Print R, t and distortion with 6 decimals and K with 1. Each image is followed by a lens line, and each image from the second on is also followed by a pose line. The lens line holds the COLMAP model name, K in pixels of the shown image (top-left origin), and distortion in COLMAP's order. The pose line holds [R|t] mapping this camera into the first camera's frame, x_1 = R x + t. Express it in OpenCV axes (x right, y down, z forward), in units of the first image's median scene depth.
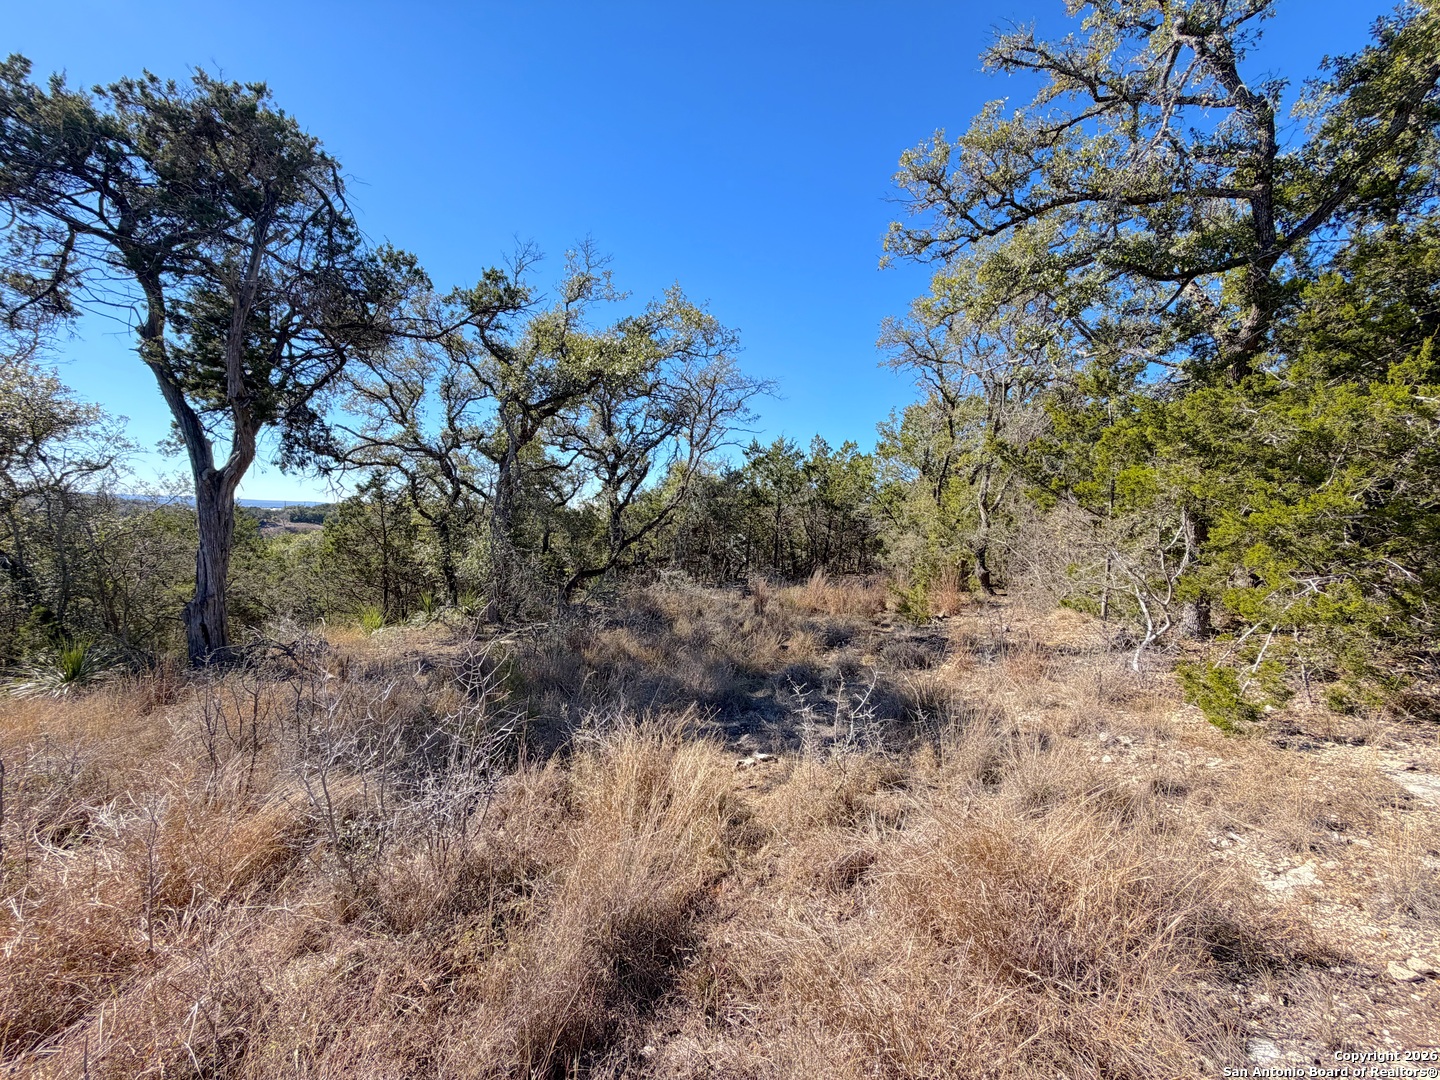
lens RADIAL K [[575.6, 0, 719.0], [0, 575.6, 535.1], [0, 0, 1]] dist [-0.000696, 0.000401]
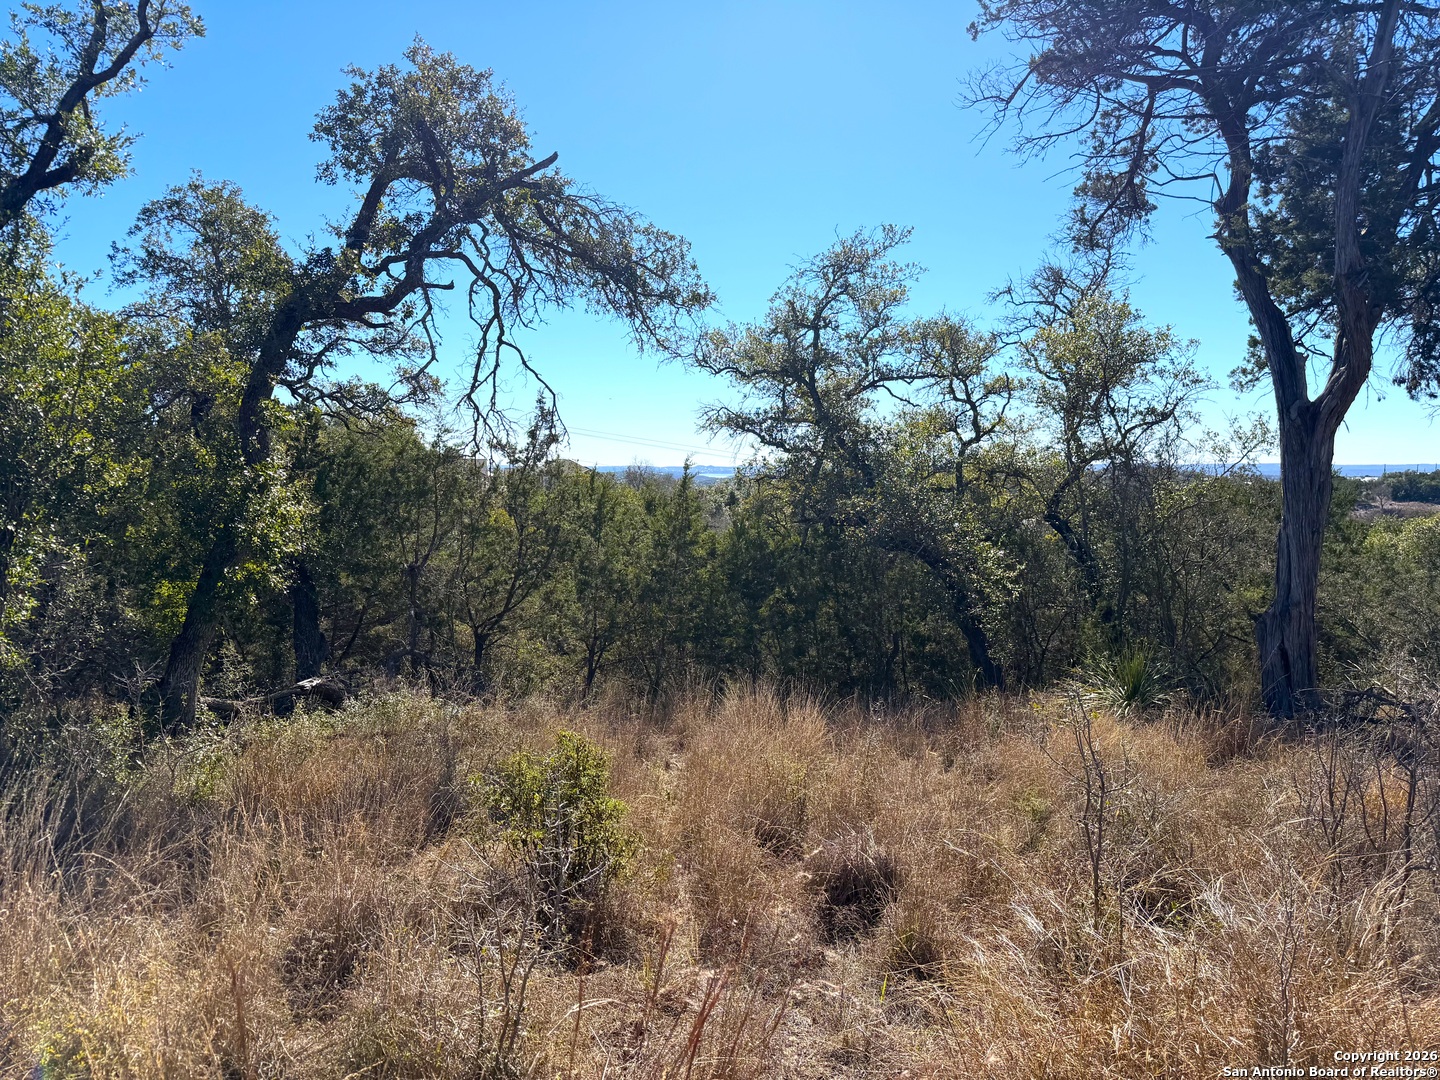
lens RADIAL K [[982.4, 0, 724.9], [0, 982.4, 547.5], [0, 0, 1]] dist [0.002736, -0.001703]
pose [[0.354616, 0.024473, -0.934692, -0.105963], [-0.019998, 0.999627, 0.018586, 0.037356], [0.934798, 0.012101, 0.354973, 0.038091]]
